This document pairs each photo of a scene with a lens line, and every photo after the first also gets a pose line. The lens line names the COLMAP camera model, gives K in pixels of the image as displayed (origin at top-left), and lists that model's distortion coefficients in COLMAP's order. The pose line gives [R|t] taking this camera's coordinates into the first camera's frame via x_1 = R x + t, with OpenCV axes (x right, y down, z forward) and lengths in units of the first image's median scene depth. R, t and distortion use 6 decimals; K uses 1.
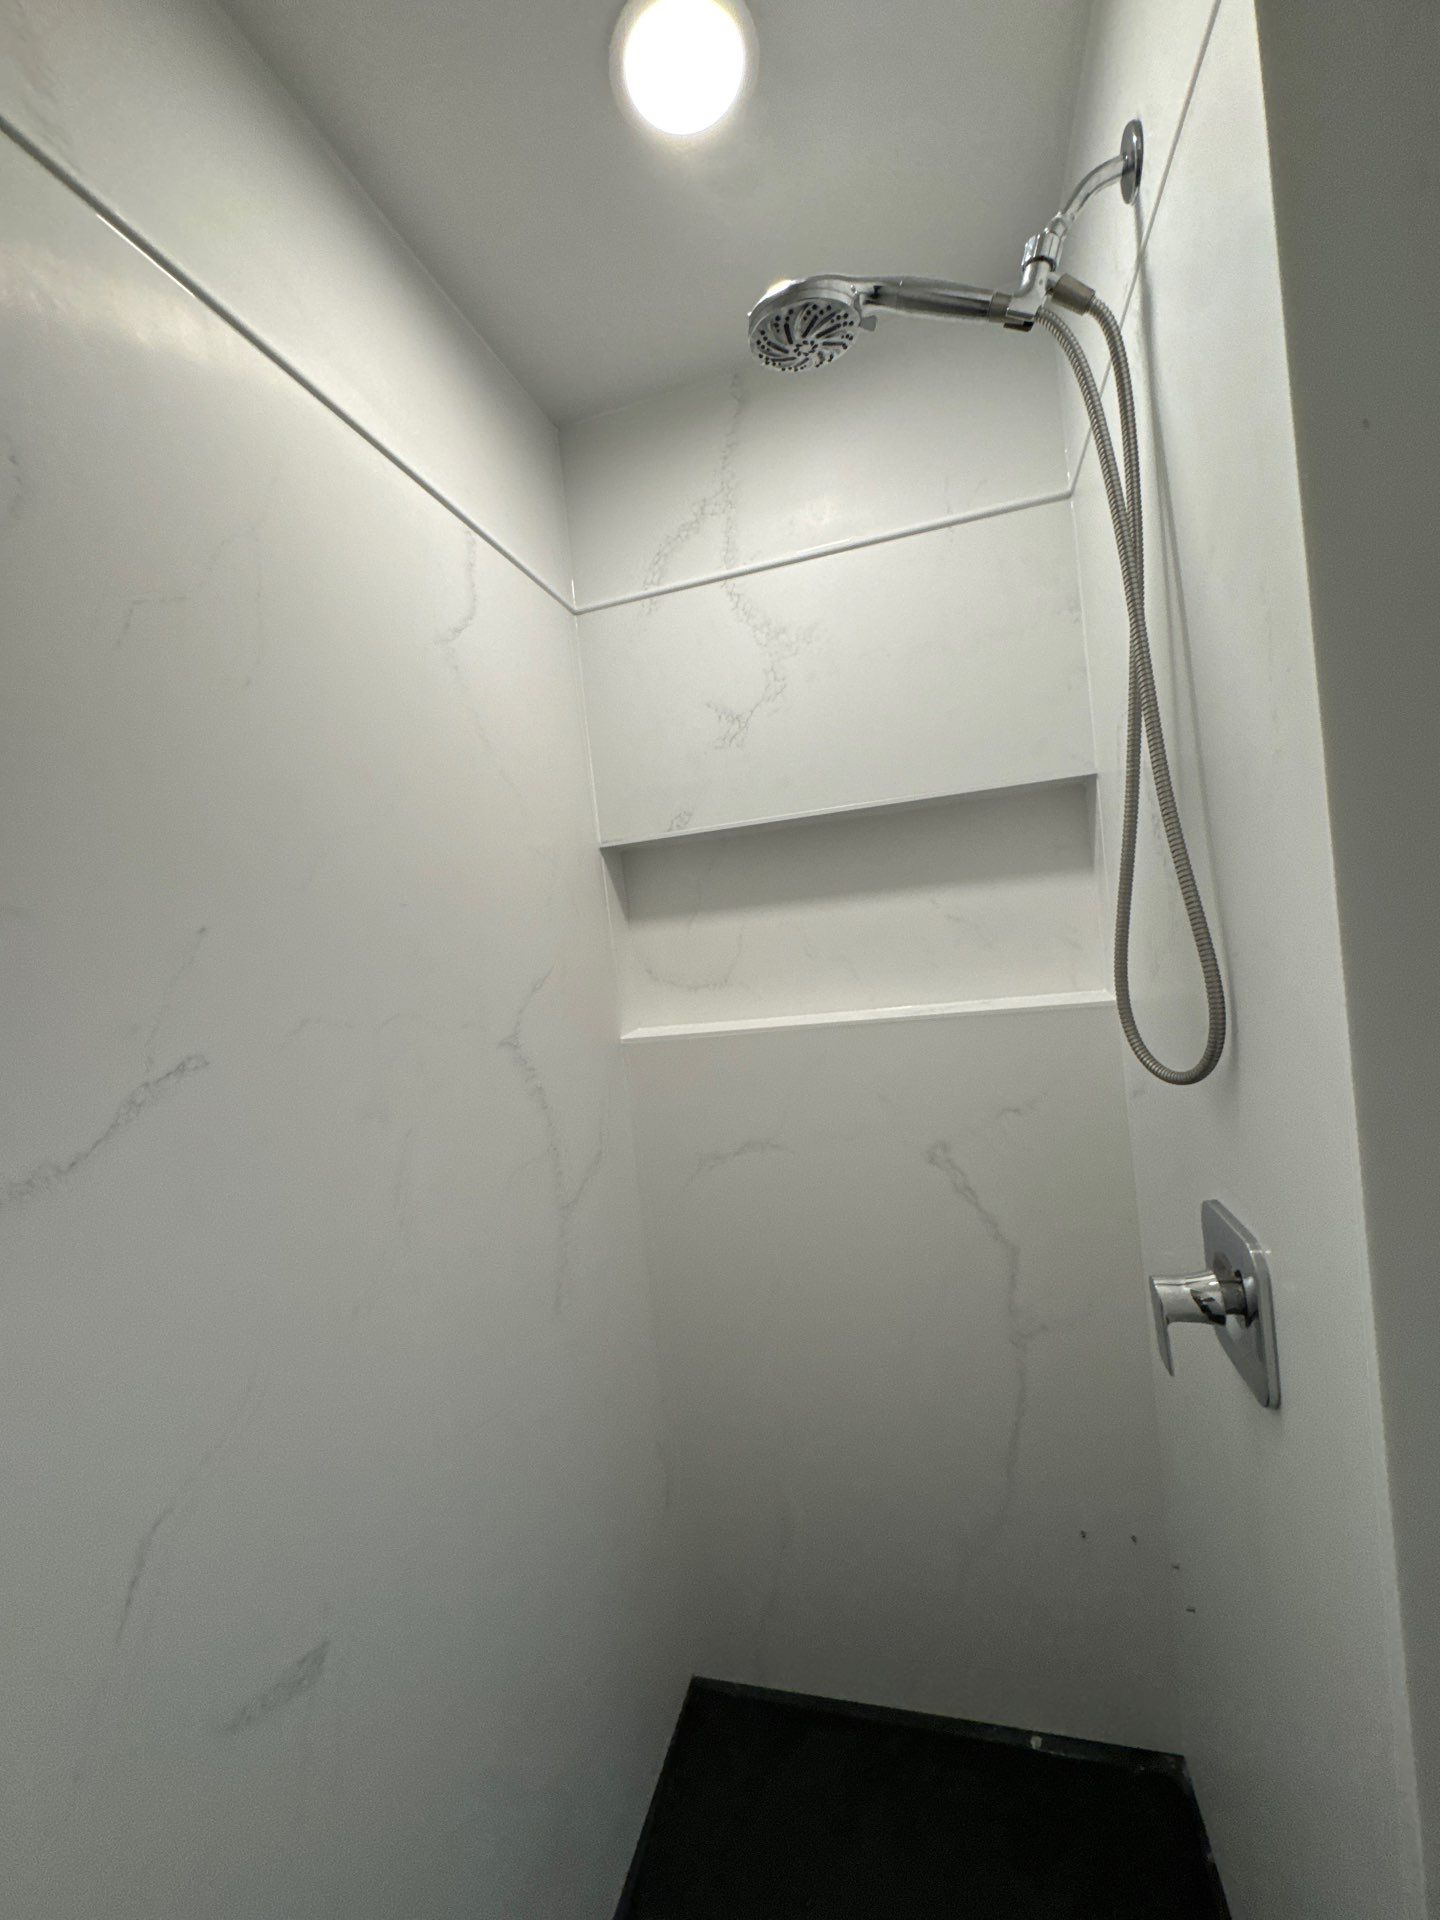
lens RADIAL K [[768.7, 0, 723.1], [0, 768.7, 962.8], [0, 0, 1]] dist [0.000305, -0.000021]
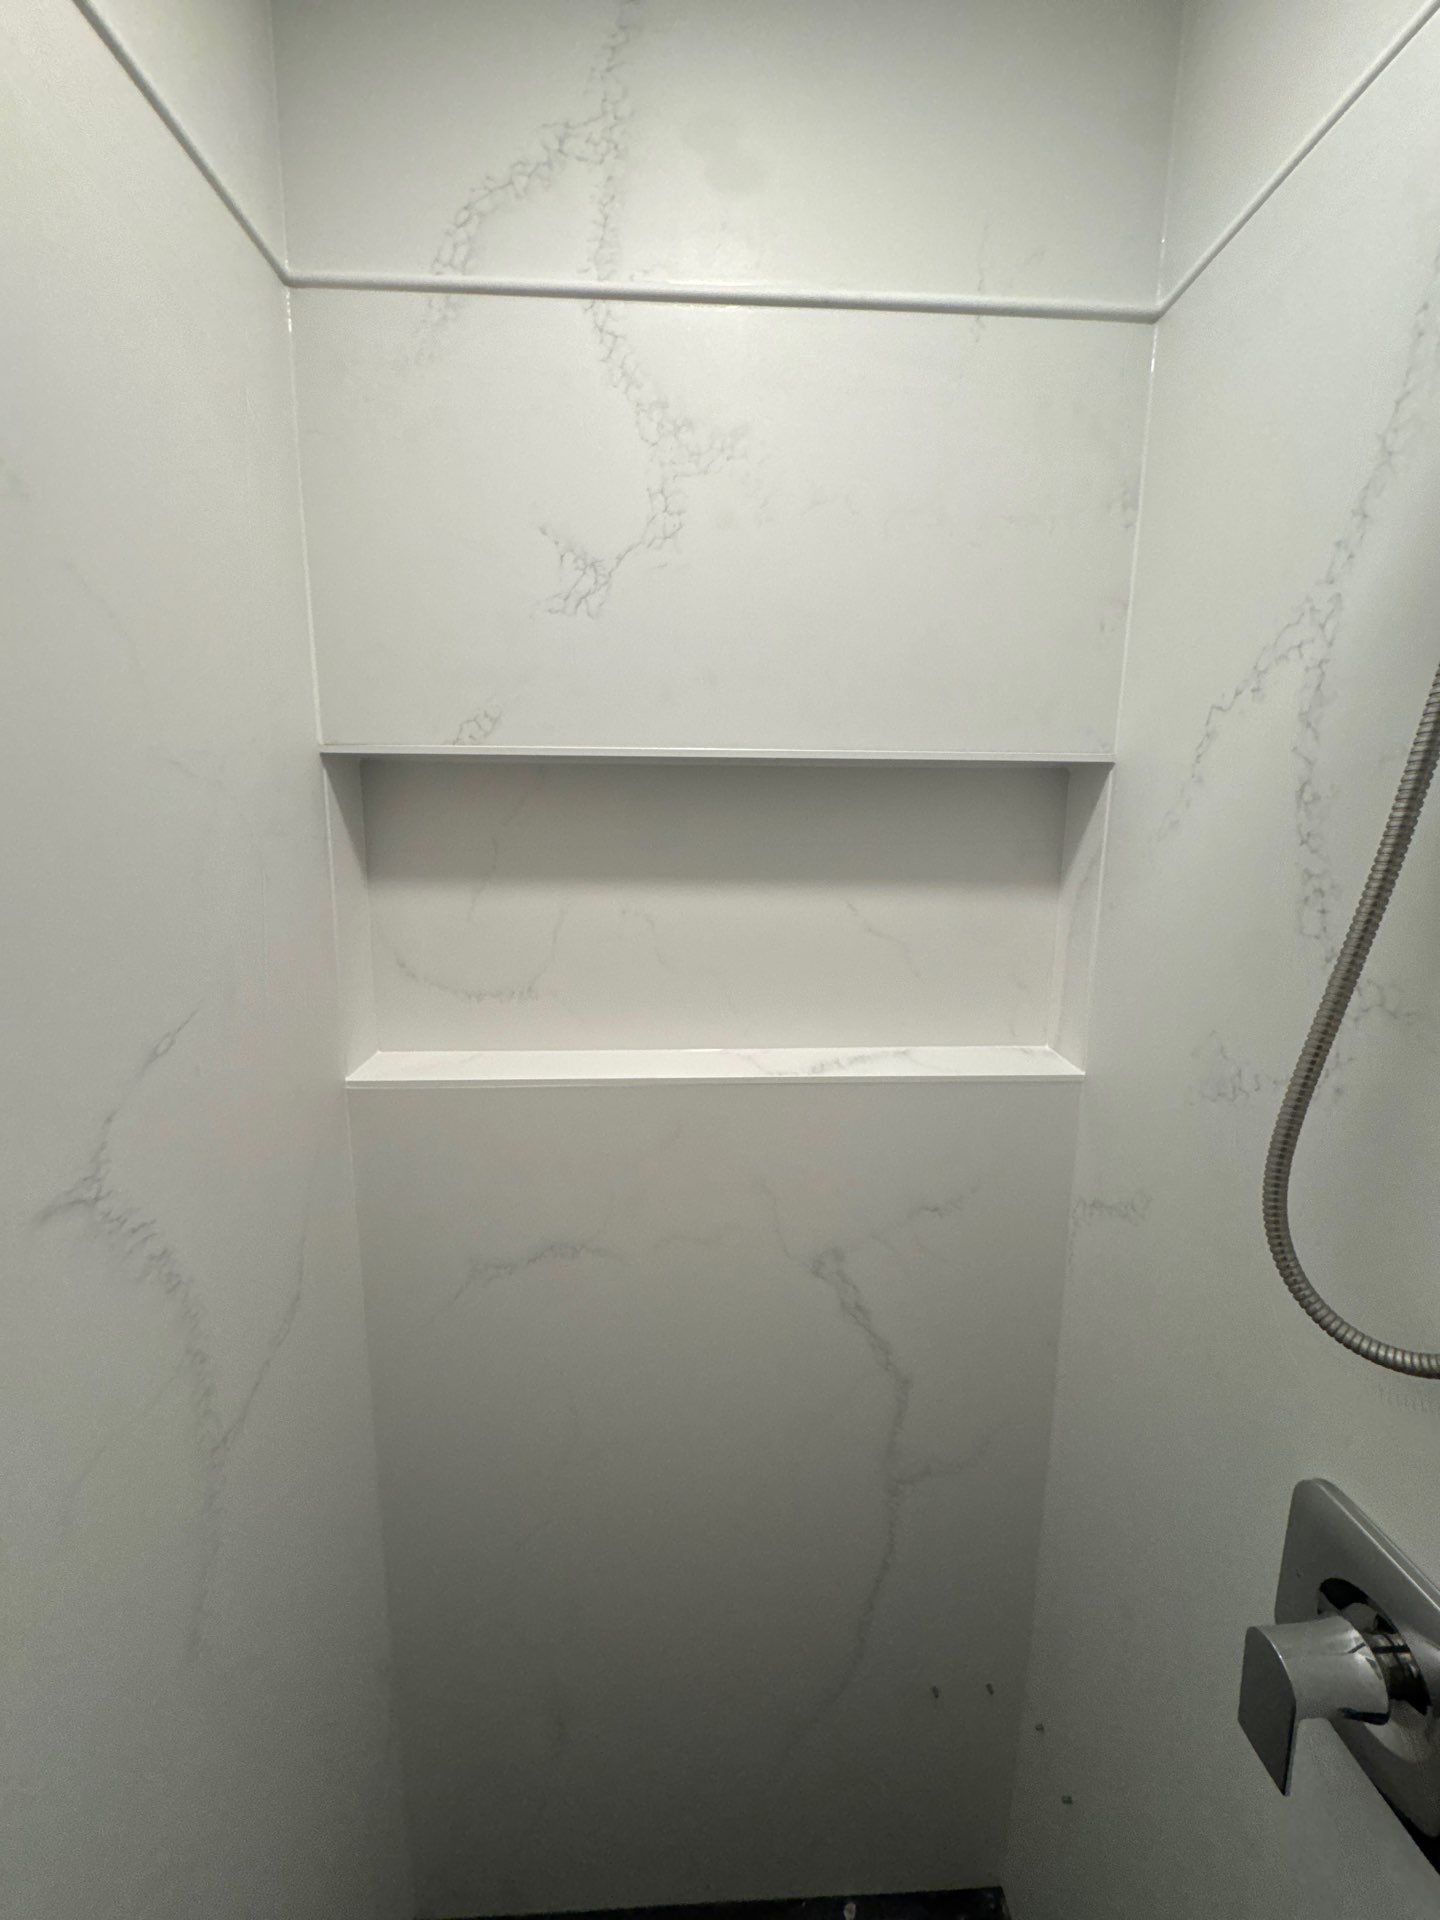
lens RADIAL K [[764.0, 0, 720.0], [0, 764.0, 960.0], [0, 0, 1]] dist [-0.001316, -0.000367]
pose [[0.944230, 0.060070, 0.323760, -0.061071], [-0.101055, 0.988637, 0.111290, -0.099225], [-0.313396, -0.137801, 0.939571, 0.394132]]
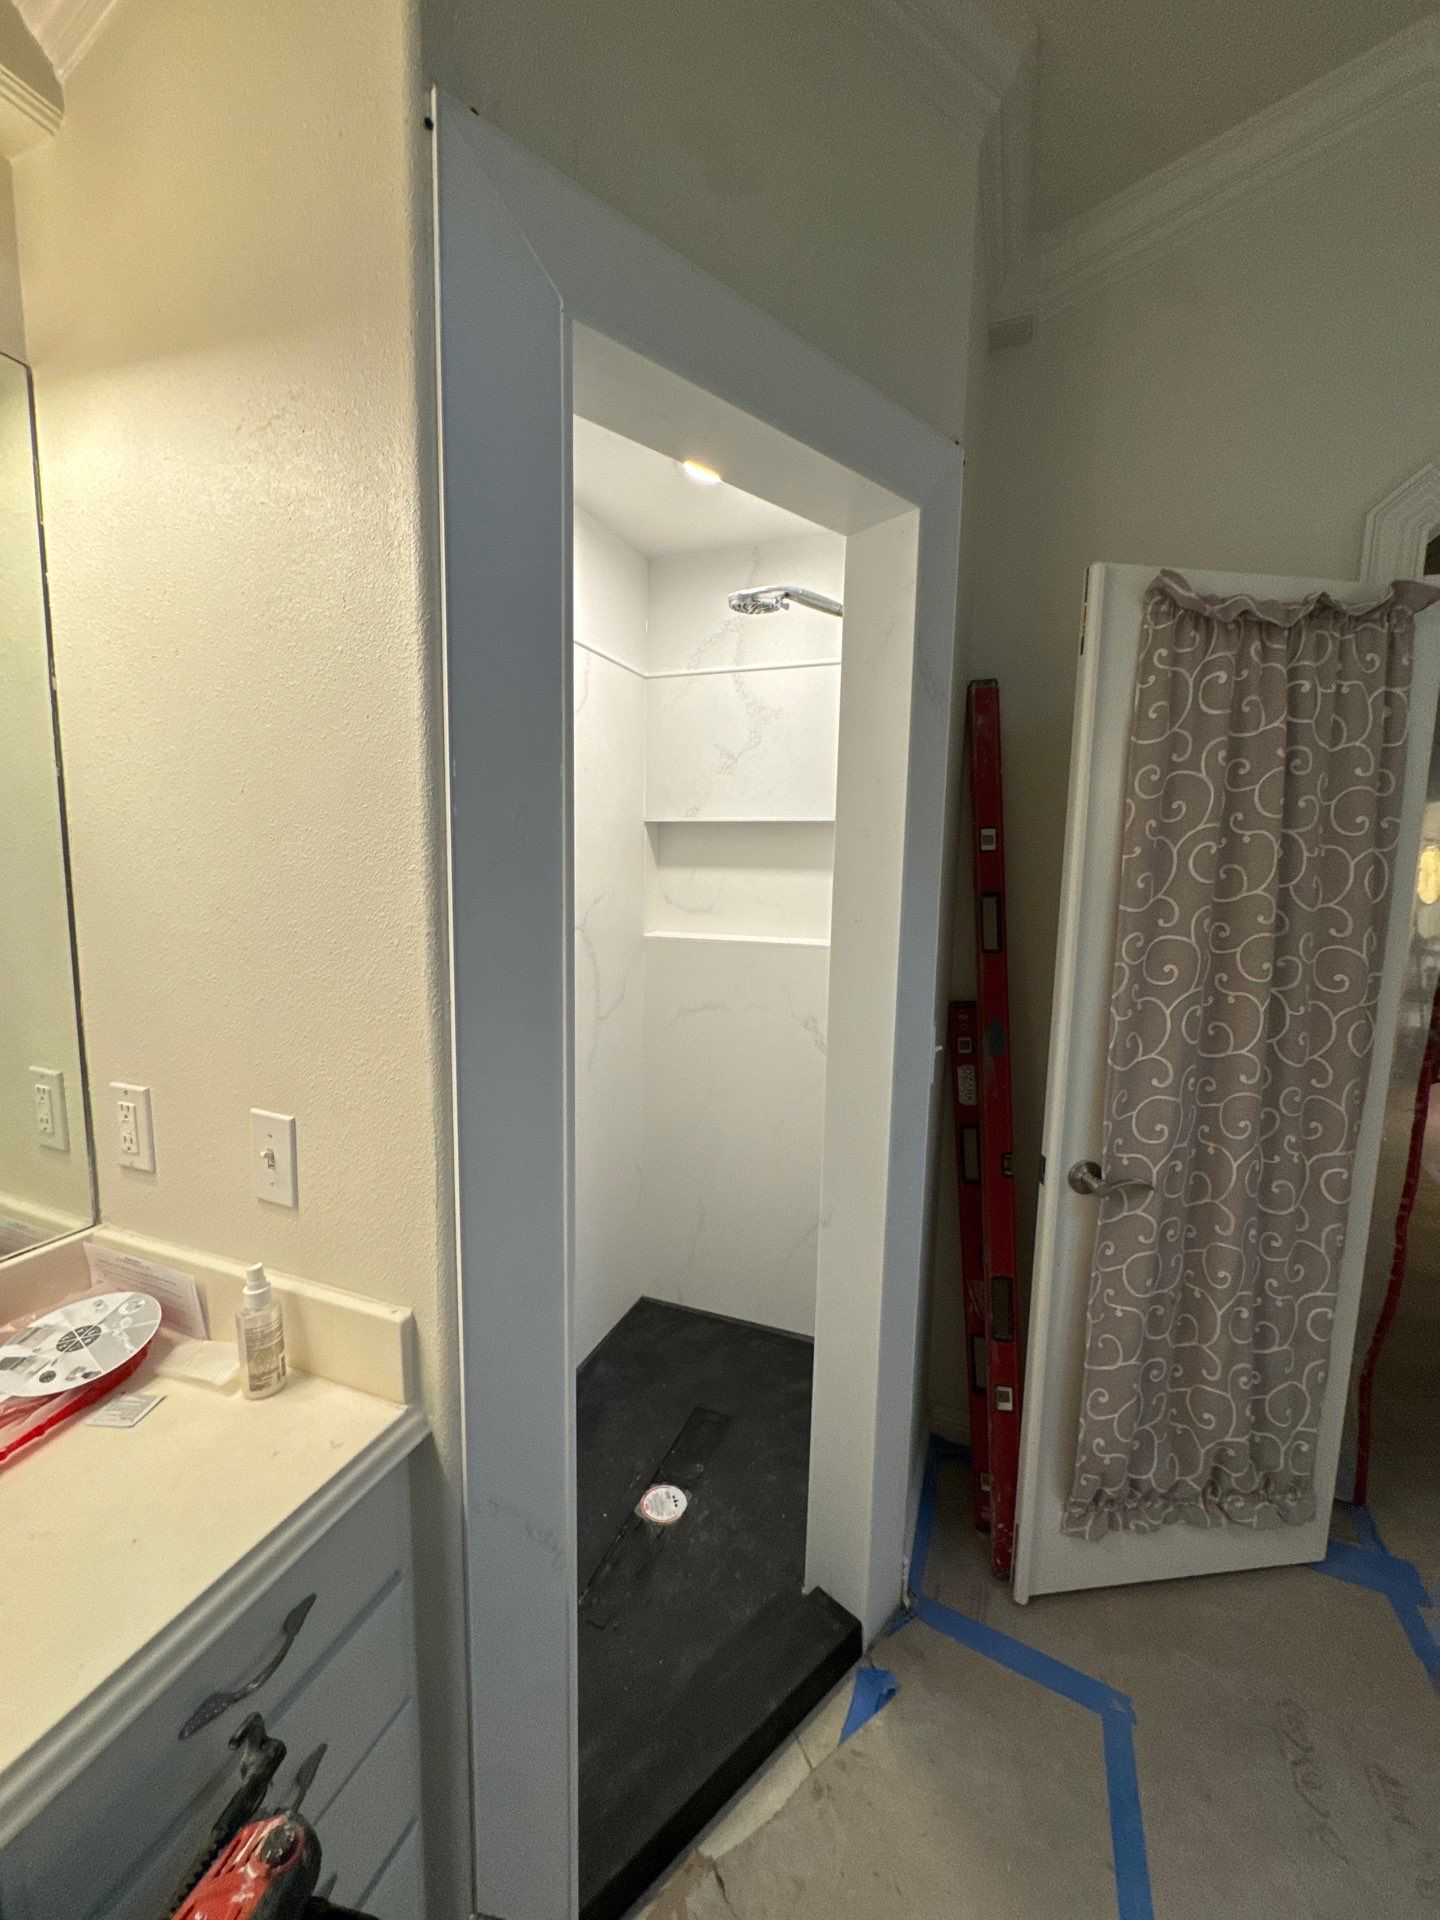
lens RADIAL K [[768.7, 0, 723.1], [0, 768.7, 962.8], [0, 0, 1]] dist [0.000305, -0.000021]
pose [[0.987654, 0.135991, -0.077763, 0.198691], [-0.127126, 0.985834, 0.109407, -0.054354], [0.091539, -0.098170, 0.990951, -0.740219]]
